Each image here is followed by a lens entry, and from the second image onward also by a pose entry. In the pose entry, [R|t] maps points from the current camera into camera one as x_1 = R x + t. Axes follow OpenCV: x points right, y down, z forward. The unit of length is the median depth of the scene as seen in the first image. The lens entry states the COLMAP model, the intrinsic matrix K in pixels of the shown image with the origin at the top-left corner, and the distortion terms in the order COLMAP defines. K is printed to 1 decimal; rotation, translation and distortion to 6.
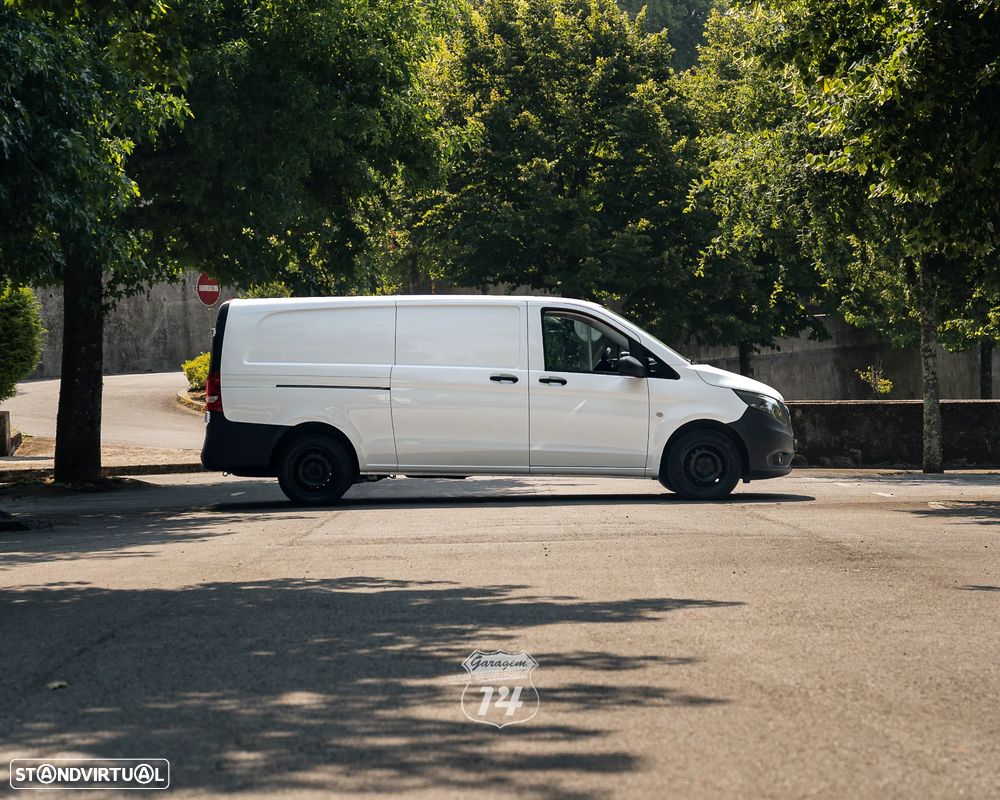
lens RADIAL K [[2796.7, 0, 499.8], [0, 2796.7, 419.1], [0, 0, 1]] dist [0.103471, -0.341535]
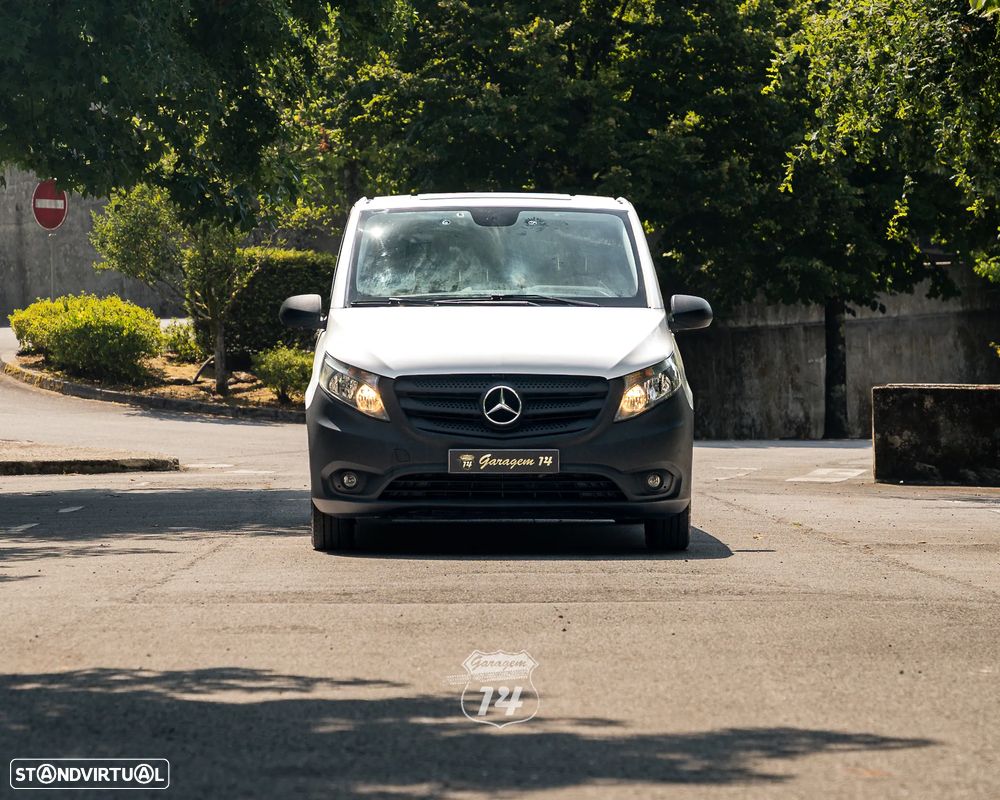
lens RADIAL K [[3832.6, 0, 514.9], [0, 3832.6, 398.5], [0, 0, 1]] dist [0.131909, -0.974831]
pose [[0.999756, 0.018551, 0.011966, -0.002043], [-0.018520, 0.999825, -0.002659, 0.001338], [-0.012013, 0.002436, 0.999925, 0.098330]]
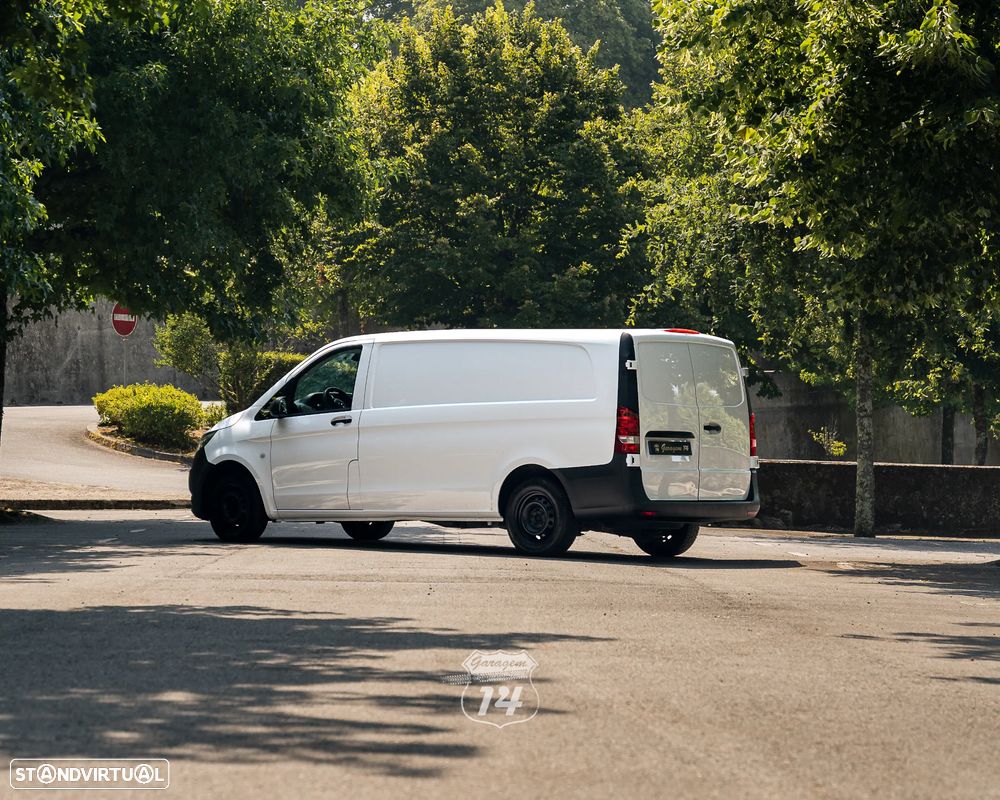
lens RADIAL K [[3047.1, 0, 515.9], [0, 3047.1, 402.3], [0, 0, 1]] dist [0.134986, -0.268718]
pose [[0.999056, 0.037945, 0.021170, 0.010801], [-0.037435, 0.999011, -0.023990, 0.002410], [-0.022060, 0.023175, 0.999488, -0.048202]]
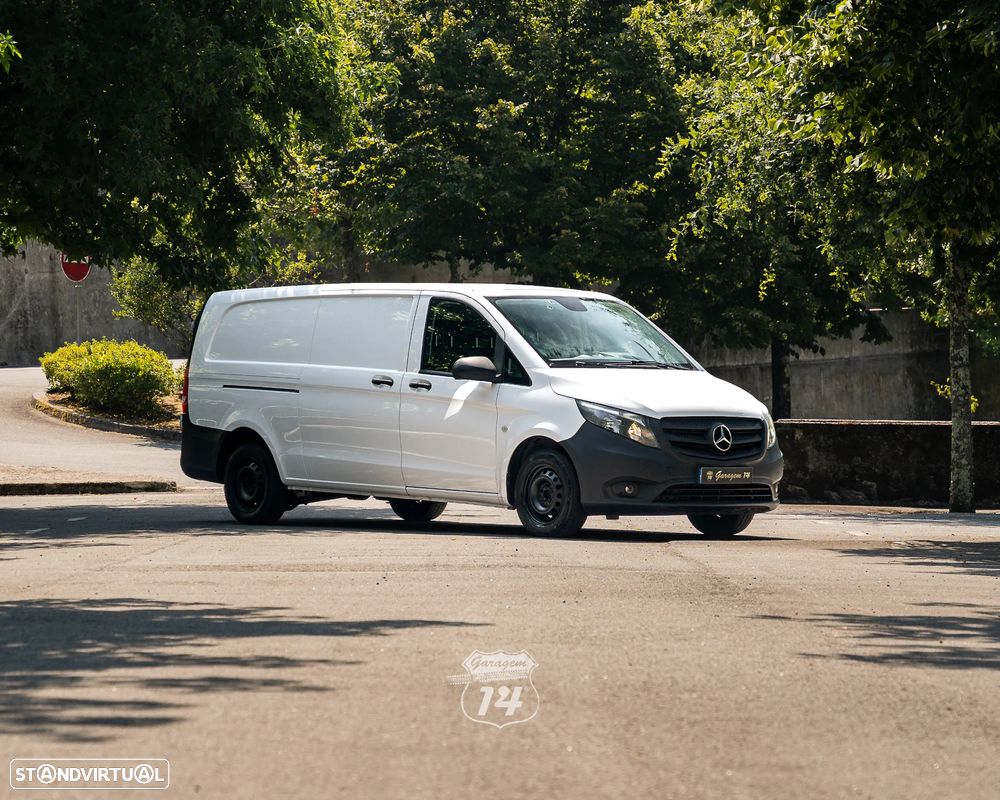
lens RADIAL K [[3916.8, 0, 500.0], [0, 3916.8, 400.0], [0, 0, 1]] dist [0.042844, 6.265241]
pose [[0.999780, 0.019819, -0.006835, 0.030655], [-0.019891, 0.999747, -0.010544, 0.001542], [0.006625, 0.010677, 0.999921, -0.114378]]
